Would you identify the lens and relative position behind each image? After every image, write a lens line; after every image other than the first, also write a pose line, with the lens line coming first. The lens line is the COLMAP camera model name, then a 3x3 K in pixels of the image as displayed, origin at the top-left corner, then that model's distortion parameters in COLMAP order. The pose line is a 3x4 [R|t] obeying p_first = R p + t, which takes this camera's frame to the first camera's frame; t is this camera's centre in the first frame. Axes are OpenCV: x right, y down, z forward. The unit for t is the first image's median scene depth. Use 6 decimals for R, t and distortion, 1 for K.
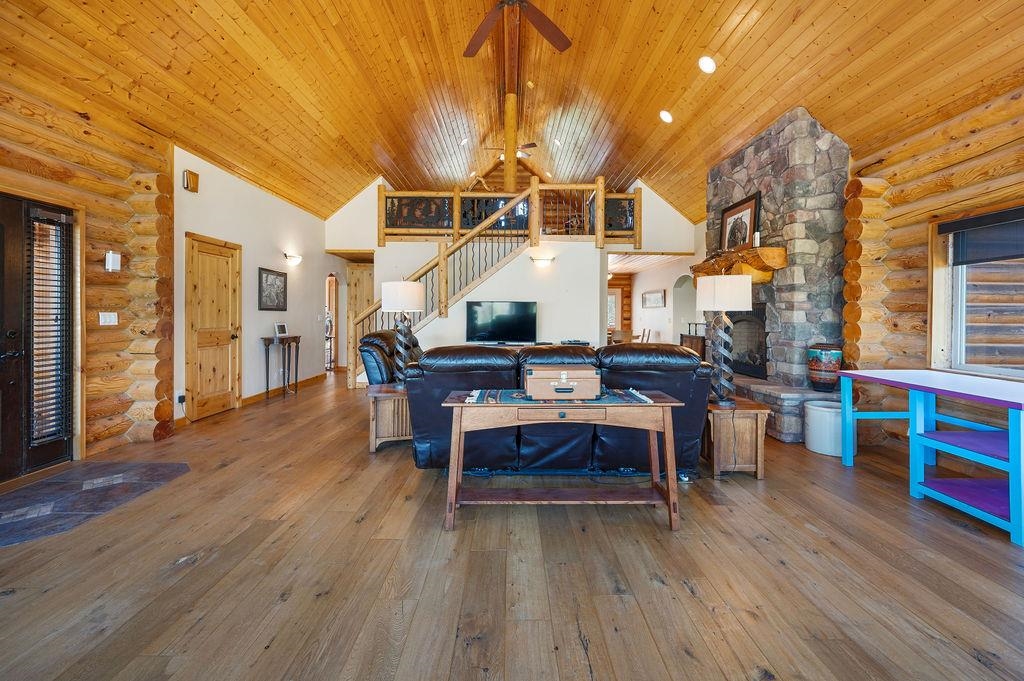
lens RADIAL K [[412.6, 0, 514.9], [0, 412.6, 316.6], [0, 0, 1]] dist [-0.001292, -0.000169]
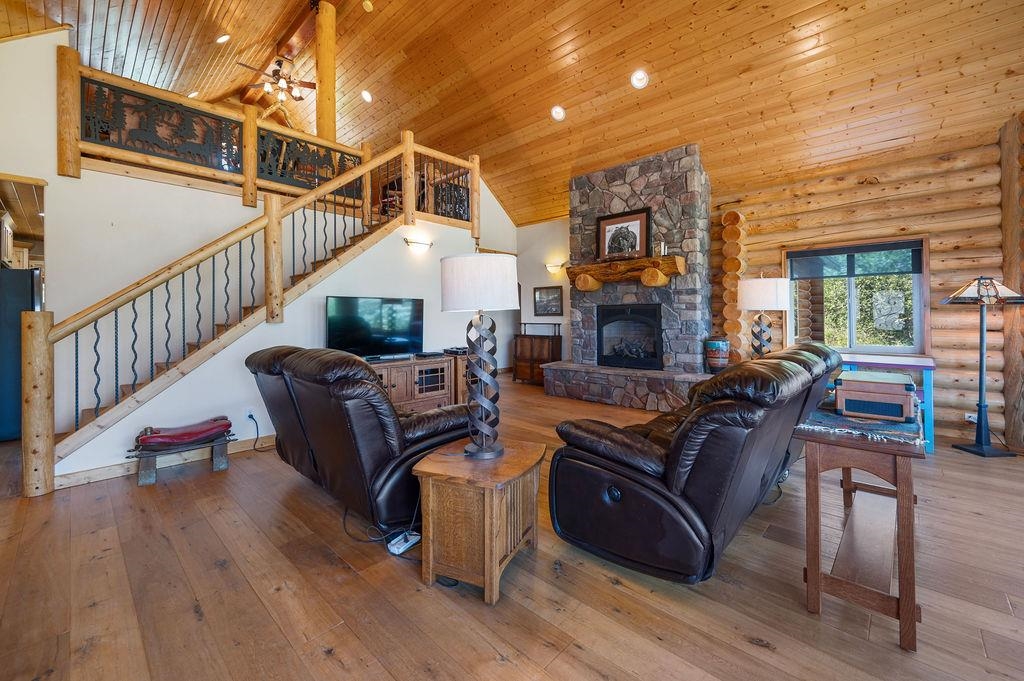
lens RADIAL K [[412.6, 0, 519.1], [0, 412.6, 313.8], [0, 0, 1]] dist [-0.001292, -0.000169]
pose [[0.689948, -0.005639, 0.723837, -0.488919], [0.011585, 0.999928, -0.003253, -0.005629], [-0.723766, 0.010631, 0.689964, 0.466485]]
